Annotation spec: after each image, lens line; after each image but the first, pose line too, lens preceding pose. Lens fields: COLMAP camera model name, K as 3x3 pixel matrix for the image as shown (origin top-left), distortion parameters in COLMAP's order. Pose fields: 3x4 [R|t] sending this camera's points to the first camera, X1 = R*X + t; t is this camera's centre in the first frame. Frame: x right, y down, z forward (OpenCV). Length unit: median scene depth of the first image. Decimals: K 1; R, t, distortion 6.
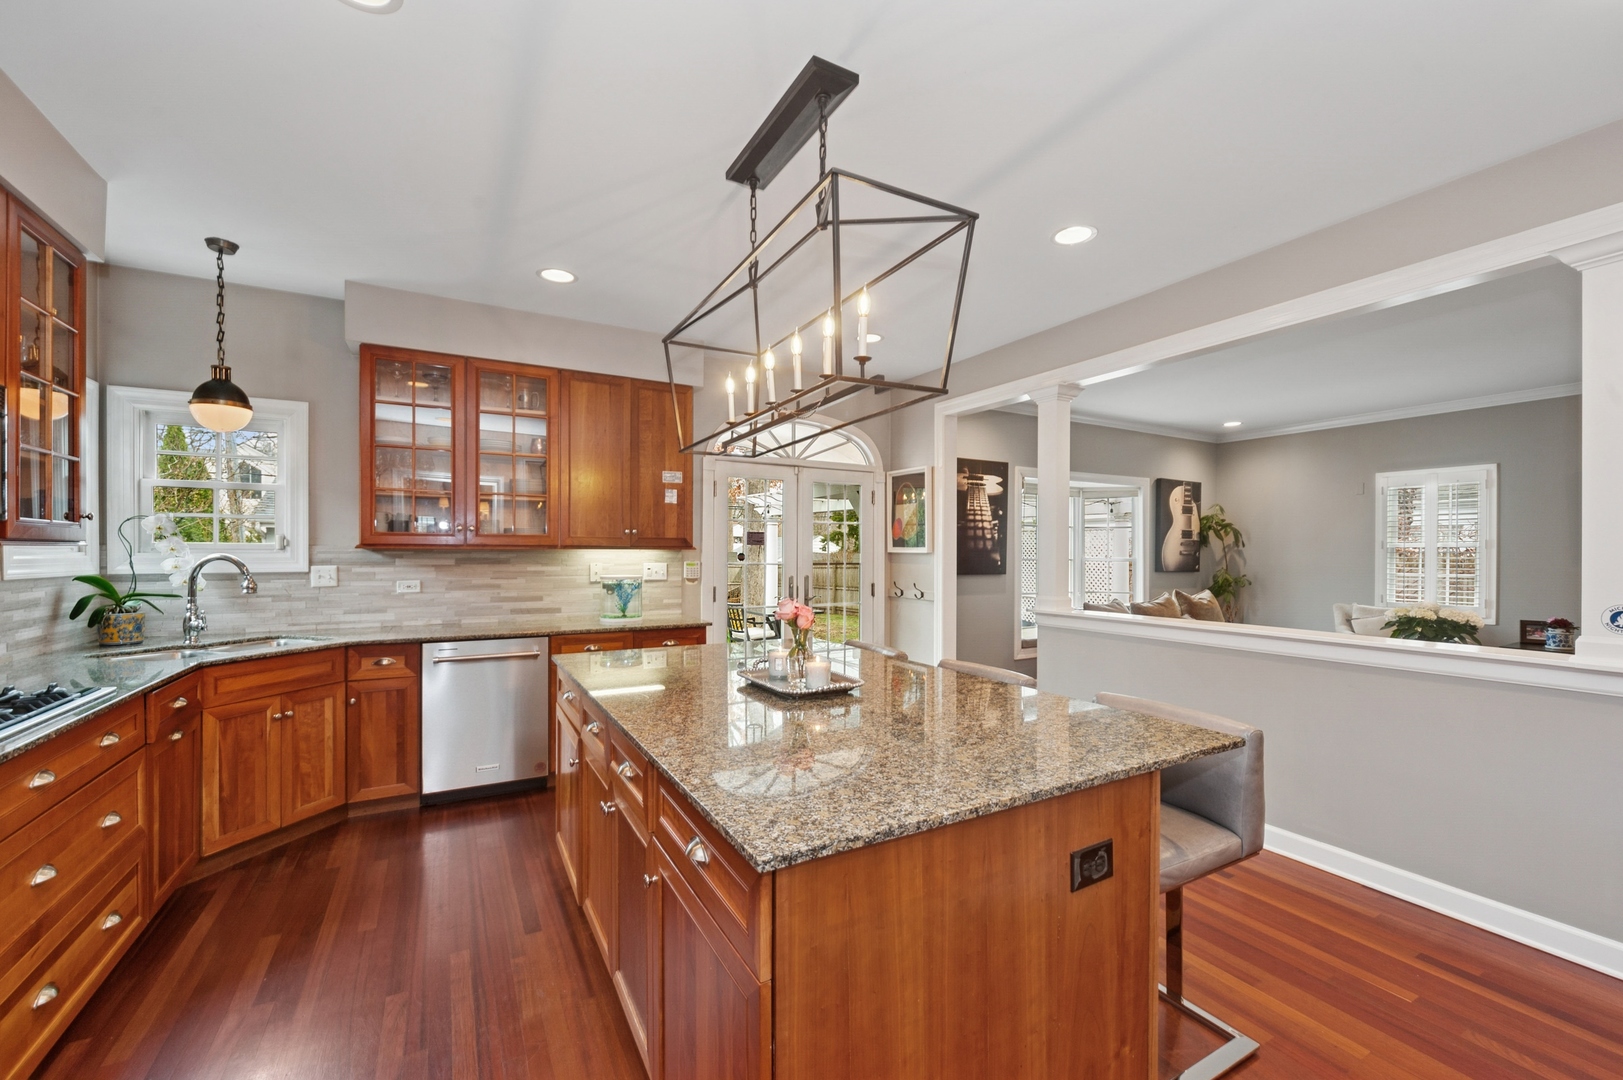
lens RADIAL K [[642.7, 0, 813.0], [0, 642.7, 549.9], [0, 0, 1]] dist [-0.003642, -0.001589]
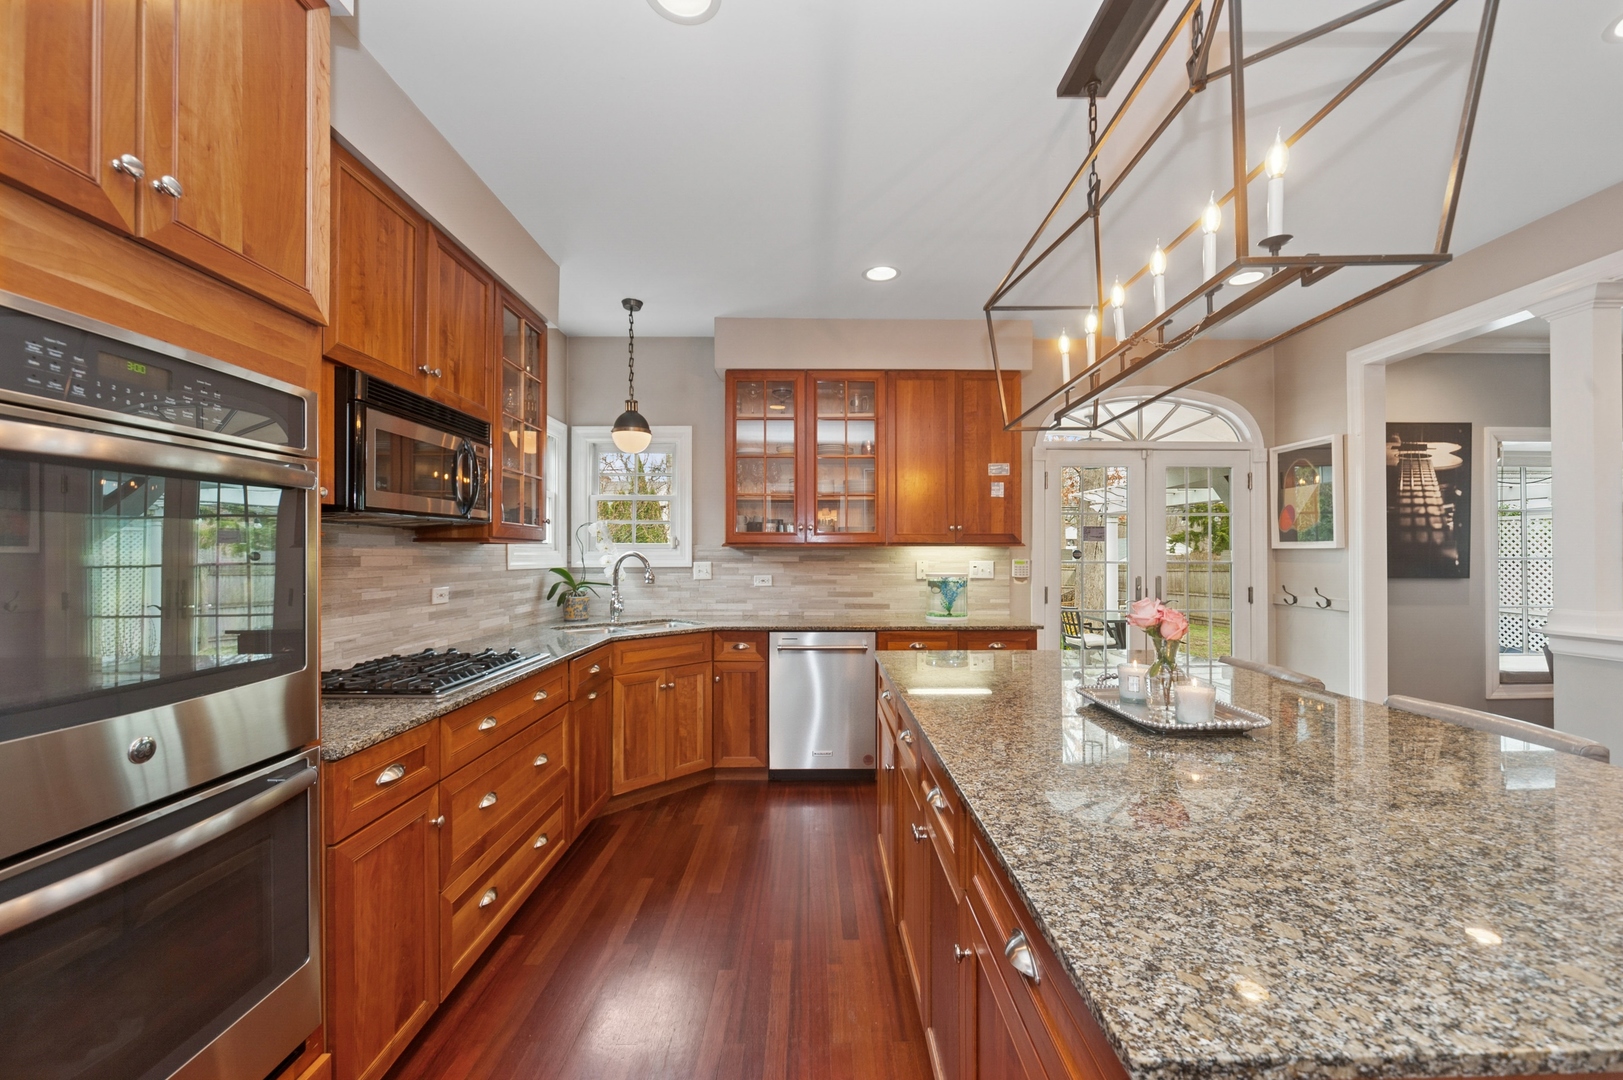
lens RADIAL K [[642.7, 0, 827.2], [0, 642.7, 548.4], [0, 0, 1]] dist [-0.003642, -0.001589]
pose [[0.886889, -0.005747, -0.461947, -0.011432], [0.004286, 0.999982, -0.004212, 0.008630], [0.461963, 0.001756, 0.886898, 0.073396]]
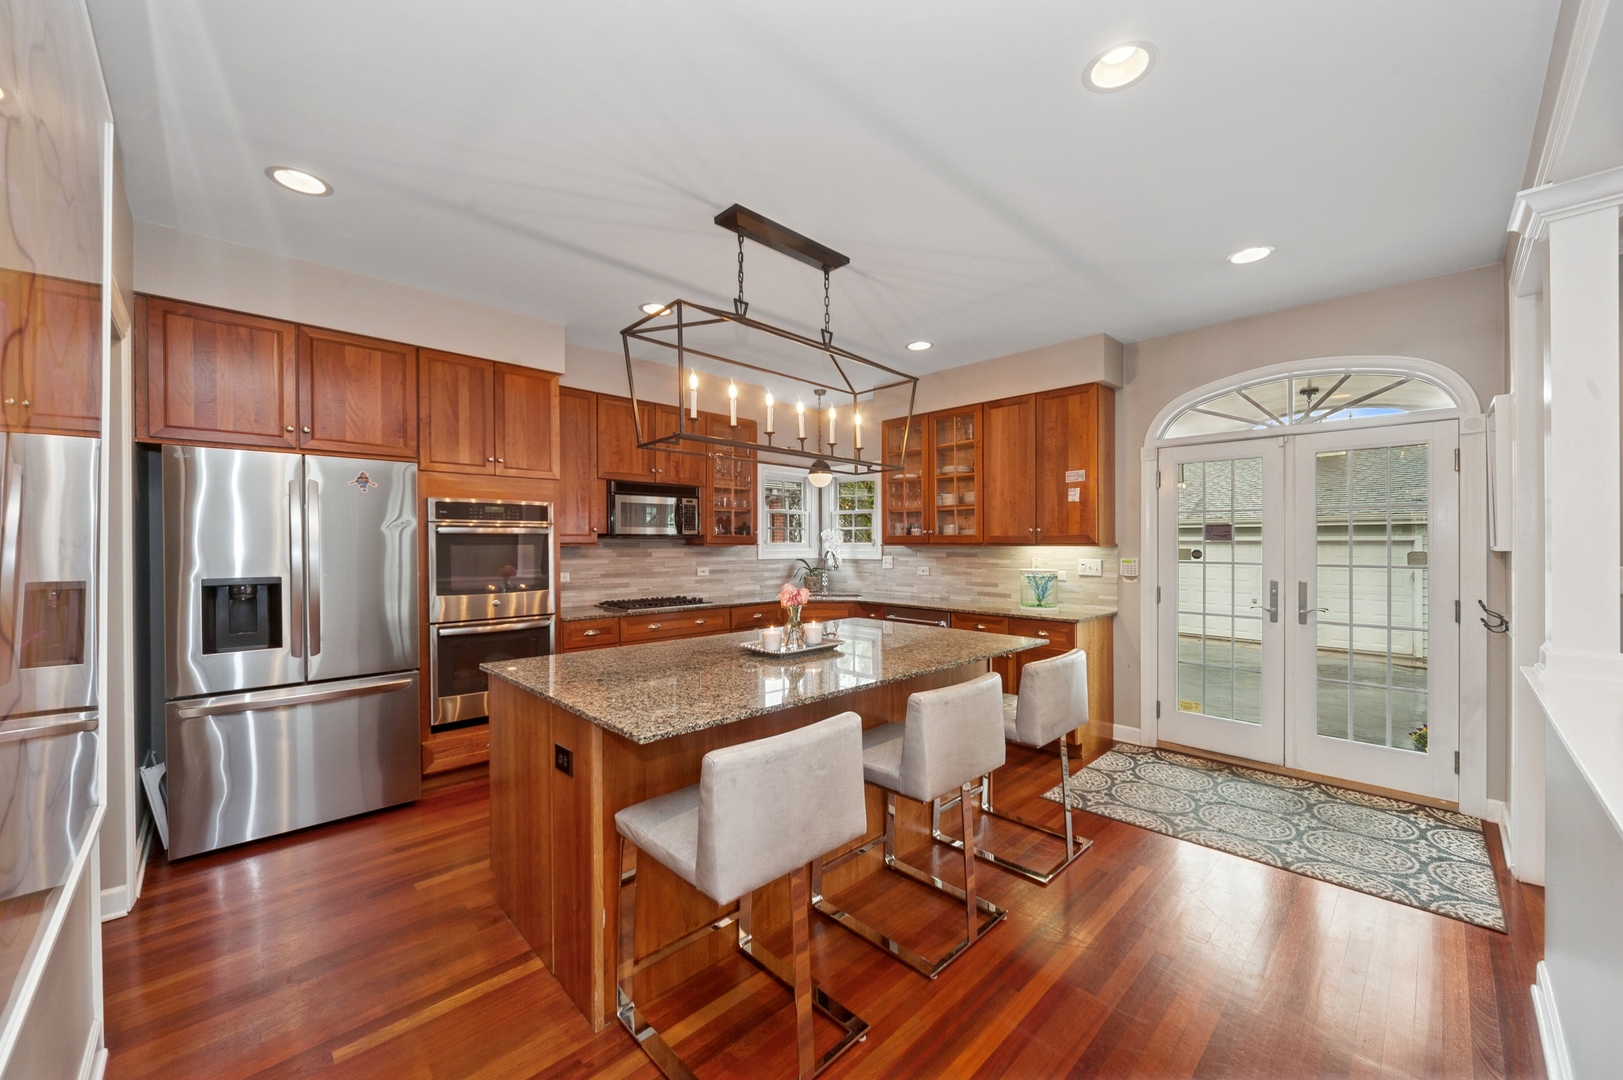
lens RADIAL K [[617.1, 0, 805.6], [0, 617.1, 542.3], [0, 0, 1]] dist [-0.002251, -0.000127]
pose [[0.266899, -0.003622, -0.963718, 0.993134], [0.005691, 0.999981, -0.002182, -0.011380], [0.963708, -0.004902, 0.266915, 0.502803]]
